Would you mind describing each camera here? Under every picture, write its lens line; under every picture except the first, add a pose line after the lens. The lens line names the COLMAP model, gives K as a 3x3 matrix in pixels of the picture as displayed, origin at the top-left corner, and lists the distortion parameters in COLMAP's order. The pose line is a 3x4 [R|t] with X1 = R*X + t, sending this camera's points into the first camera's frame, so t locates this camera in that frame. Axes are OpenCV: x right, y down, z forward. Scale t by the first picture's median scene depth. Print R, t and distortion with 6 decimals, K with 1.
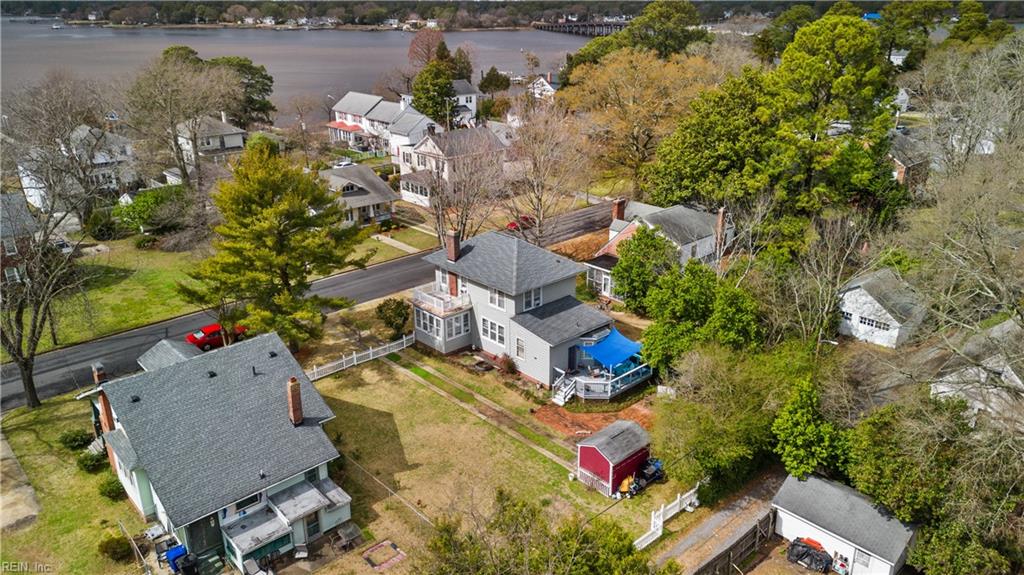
lens RADIAL K [[719.6, 0, 508.3], [0, 719.6, 288.2], [0, 0, 1]] dist [0.028705, -0.012440]
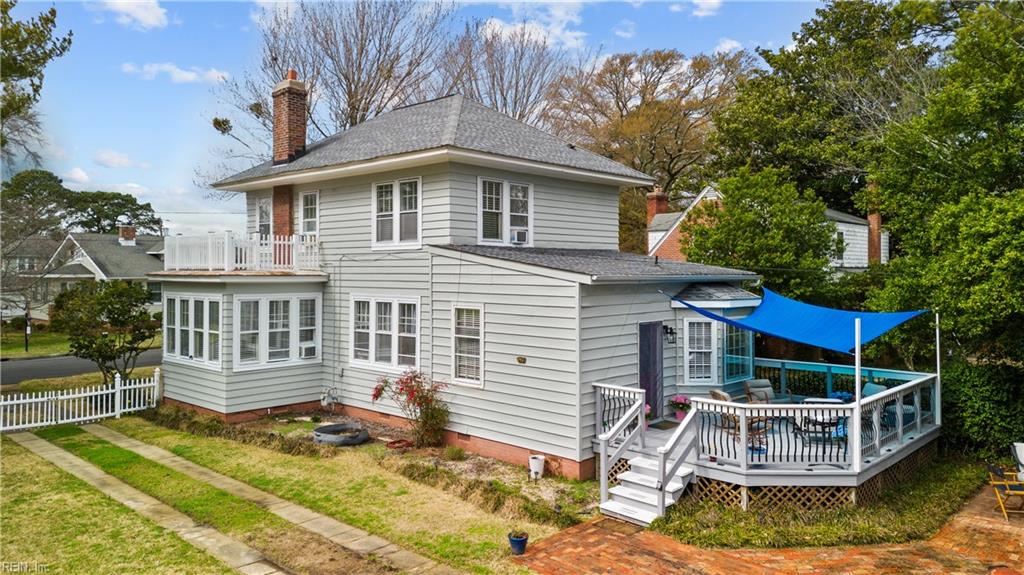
lens RADIAL K [[719.6, 0, 520.7], [0, 719.6, 283.7], [0, 0, 1]] dist [0.028705, -0.012440]
pose [[0.996791, 0.015347, 0.078562, 0.015297], [0.012998, 0.937394, -0.348027, 0.163585], [-0.078985, 0.347931, 0.934187, 0.739620]]
